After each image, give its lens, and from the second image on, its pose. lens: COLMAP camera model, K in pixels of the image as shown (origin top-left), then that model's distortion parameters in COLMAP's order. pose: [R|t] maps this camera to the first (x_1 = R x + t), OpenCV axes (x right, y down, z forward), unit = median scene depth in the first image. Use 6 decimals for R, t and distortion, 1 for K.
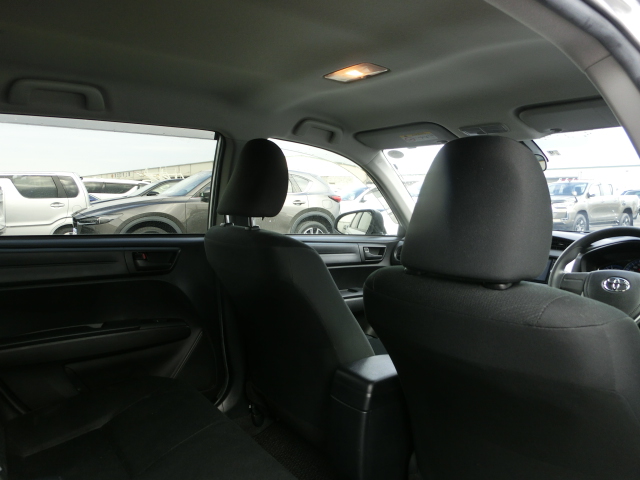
lens RADIAL K [[445.4, 0, 321.8], [0, 445.4, 238.8], [0, 0, 1]] dist [-0.052668, 0.033433]
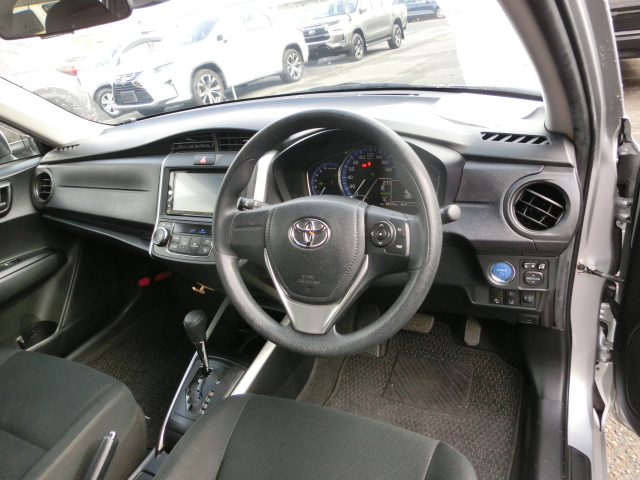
lens RADIAL K [[445.4, 0, 320.4], [0, 445.4, 243.2], [0, 0, 1]] dist [-0.052668, 0.033433]
pose [[0.890702, -0.320213, 0.322667, 0.152142], [0.193478, 0.909338, 0.368336, -0.023947], [-0.411359, -0.265648, 0.871903, 0.156977]]
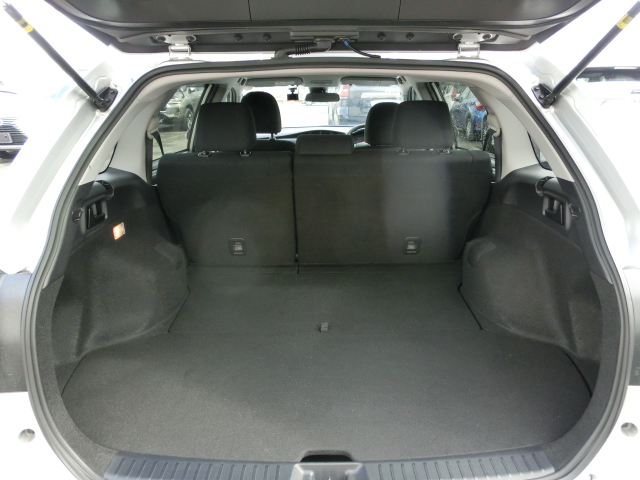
lens RADIAL K [[445.4, 0, 324.7], [0, 445.4, 240.9], [0, 0, 1]] dist [-0.052668, 0.033433]
pose [[0.616247, -0.268976, 0.740197, -0.433157], [0.085707, 0.957192, 0.276474, -0.034269], [-0.782875, -0.106937, 0.612920, -0.115895]]
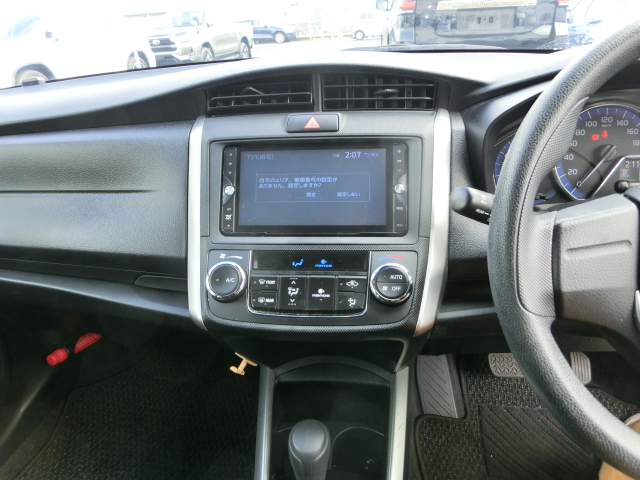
lens RADIAL K [[445.4, 0, 321.4], [0, 445.4, 238.4], [0, 0, 1]] dist [-0.052668, 0.033433]
pose [[0.700633, -0.347254, 0.623321, 0.104792], [0.122931, 0.919266, 0.373948, -0.006048], [-0.702853, -0.185375, 0.686756, 0.304562]]
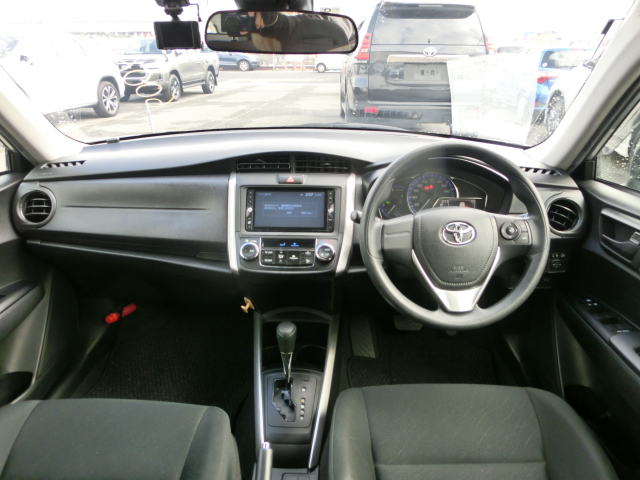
lens RADIAL K [[445.4, 0, 323.2], [0, 445.4, 239.2], [0, 0, 1]] dist [-0.052668, 0.033433]
pose [[0.642158, -0.301400, 0.704834, 0.012836], [0.074458, 0.939638, 0.333970, -0.040700], [-0.762948, -0.161981, 0.625838, 0.217009]]
